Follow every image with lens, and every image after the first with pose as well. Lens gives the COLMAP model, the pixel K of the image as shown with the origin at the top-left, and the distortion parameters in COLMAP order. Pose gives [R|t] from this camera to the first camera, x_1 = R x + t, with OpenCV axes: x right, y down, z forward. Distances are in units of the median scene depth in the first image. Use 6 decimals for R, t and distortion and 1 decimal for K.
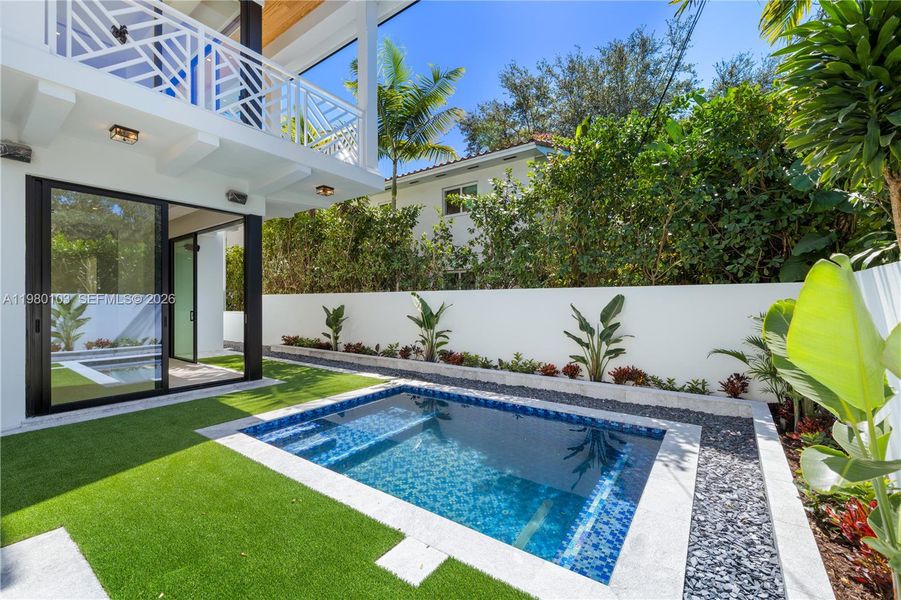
lens RADIAL K [[383.9, 0, 437.3], [0, 383.9, 293.9], [0, 0, 1]] dist [0.019497, 0.000666]
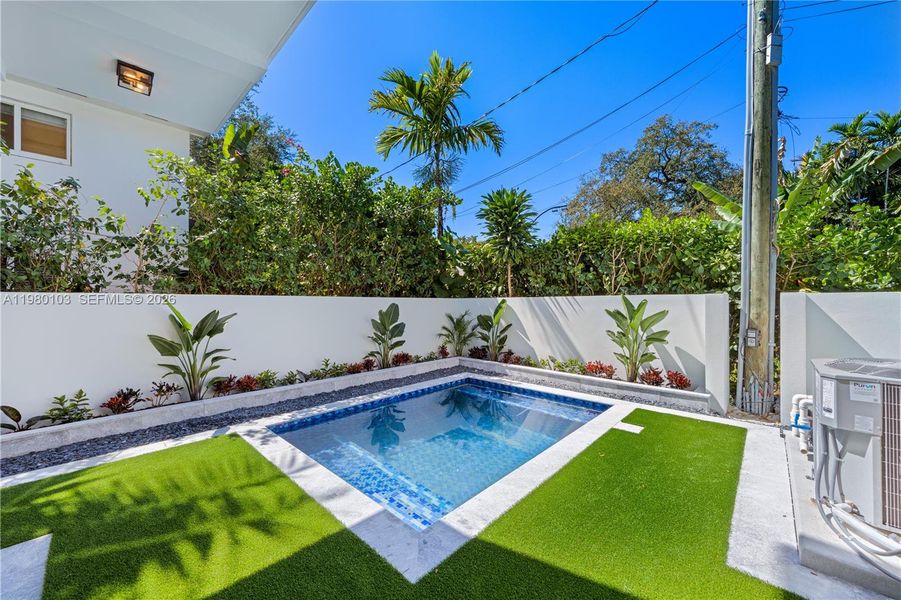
lens RADIAL K [[343.2, 0, 453.3], [0, 343.2, 304.6], [0, 0, 1]] dist [-0.014642, -0.000208]
pose [[0.091319, 0.005609, 0.995806, -0.755479], [-0.012368, 0.999913, -0.004498, 0.009959], [-0.995745, -0.011906, 0.091380, 0.665395]]
